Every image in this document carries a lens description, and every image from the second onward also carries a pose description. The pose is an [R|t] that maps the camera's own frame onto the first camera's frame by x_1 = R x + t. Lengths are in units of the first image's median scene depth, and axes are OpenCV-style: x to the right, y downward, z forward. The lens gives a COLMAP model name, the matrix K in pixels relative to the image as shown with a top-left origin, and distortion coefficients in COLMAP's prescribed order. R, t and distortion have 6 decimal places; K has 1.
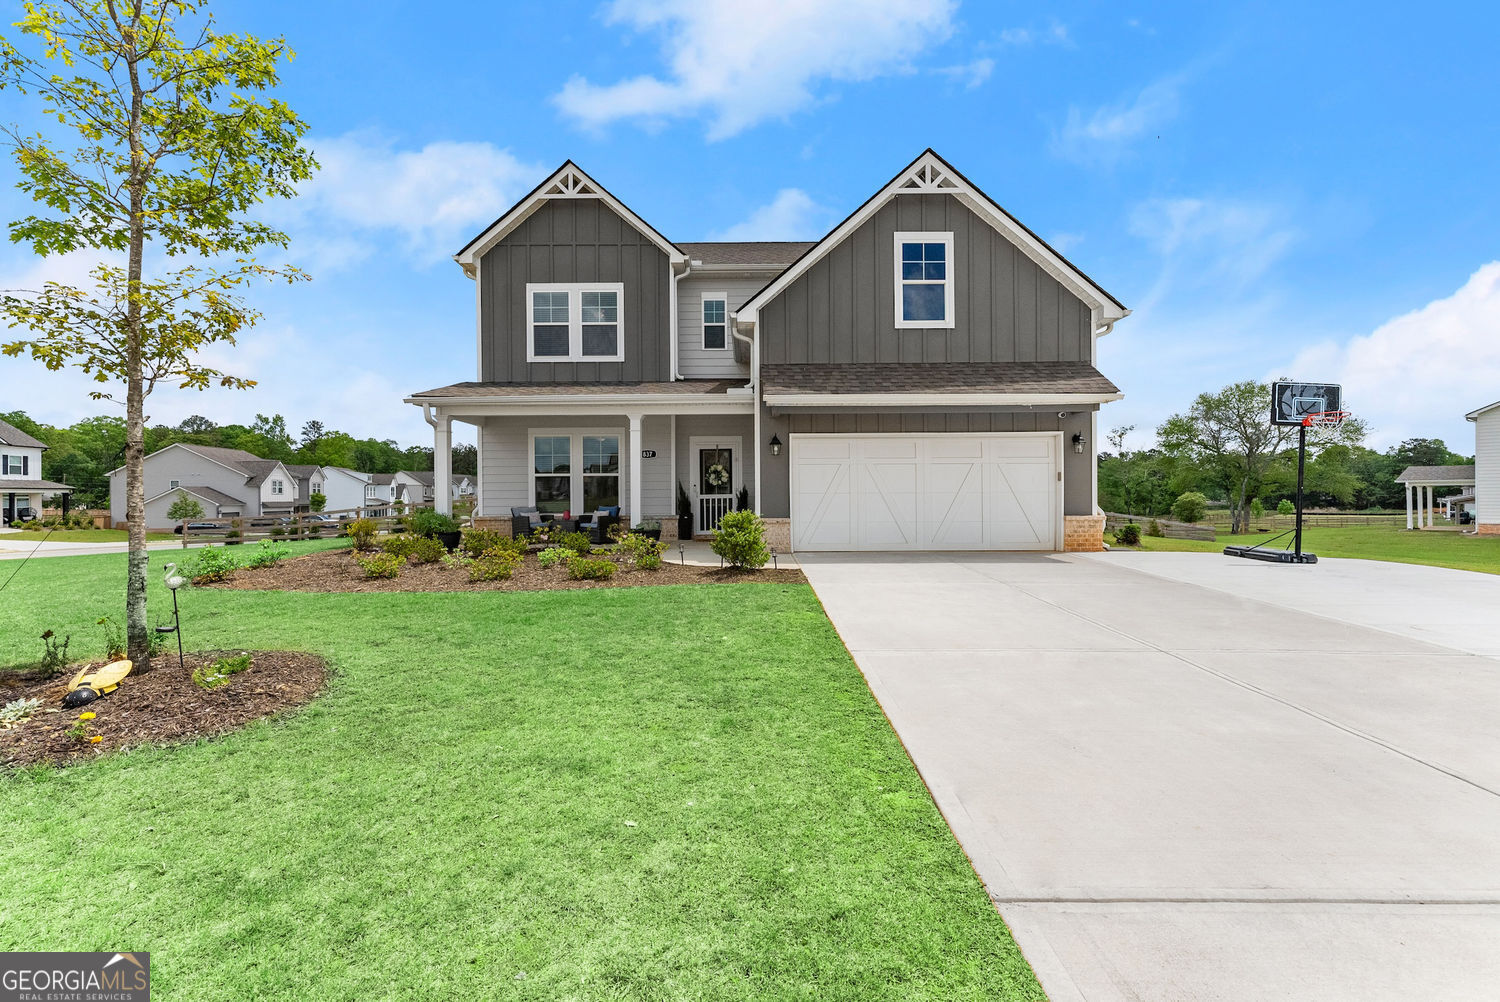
lens RADIAL K [[594.9, 0, 807.5], [0, 594.9, 499.1], [0, 0, 1]] dist [-0.048107, 0.009024]
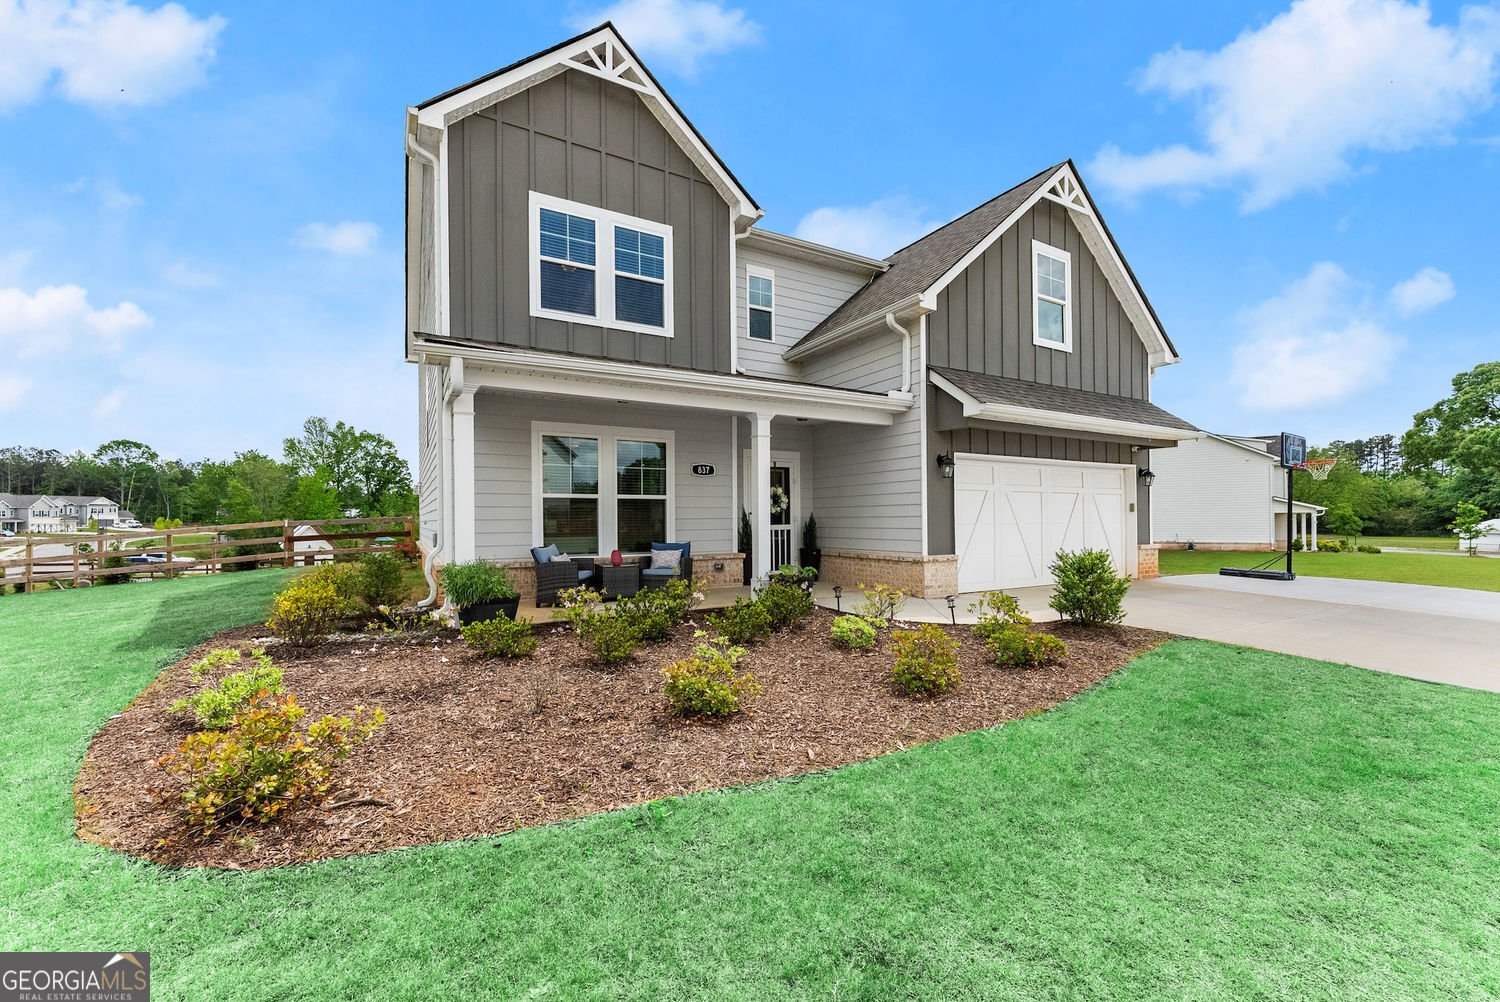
lens RADIAL K [[593.2, 0, 764.4], [0, 593.2, 521.6], [0, 0, 1]] dist [-0.020198, -0.000181]
pose [[0.884454, -0.001915, 0.466623, -0.602910], [0.002452, 0.999997, -0.000544, -0.013088], [-0.466620, 0.001625, 0.884456, 0.355871]]
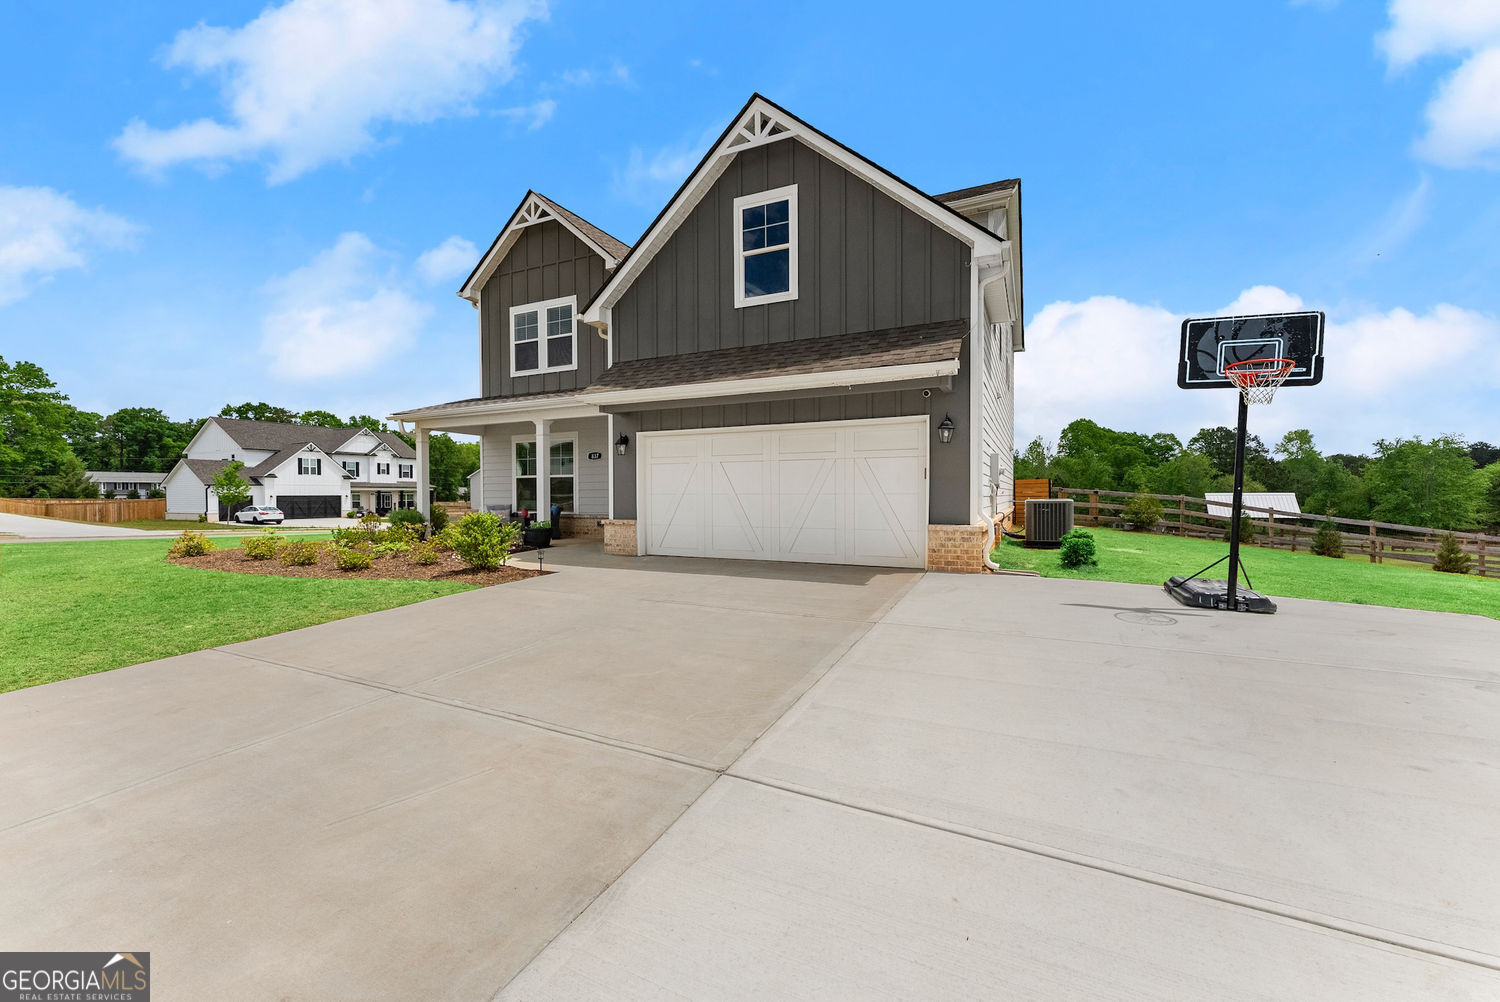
lens RADIAL K [[599.1, 0, 839.3], [0, 599.1, 511.5], [0, 0, 1]] dist [-0.045892, -0.000568]
pose [[0.918496, 0.015180, -0.395140, 0.607040], [-0.006072, 0.999686, 0.024292, -0.006733], [0.395385, -0.019913, 0.918300, 0.223597]]
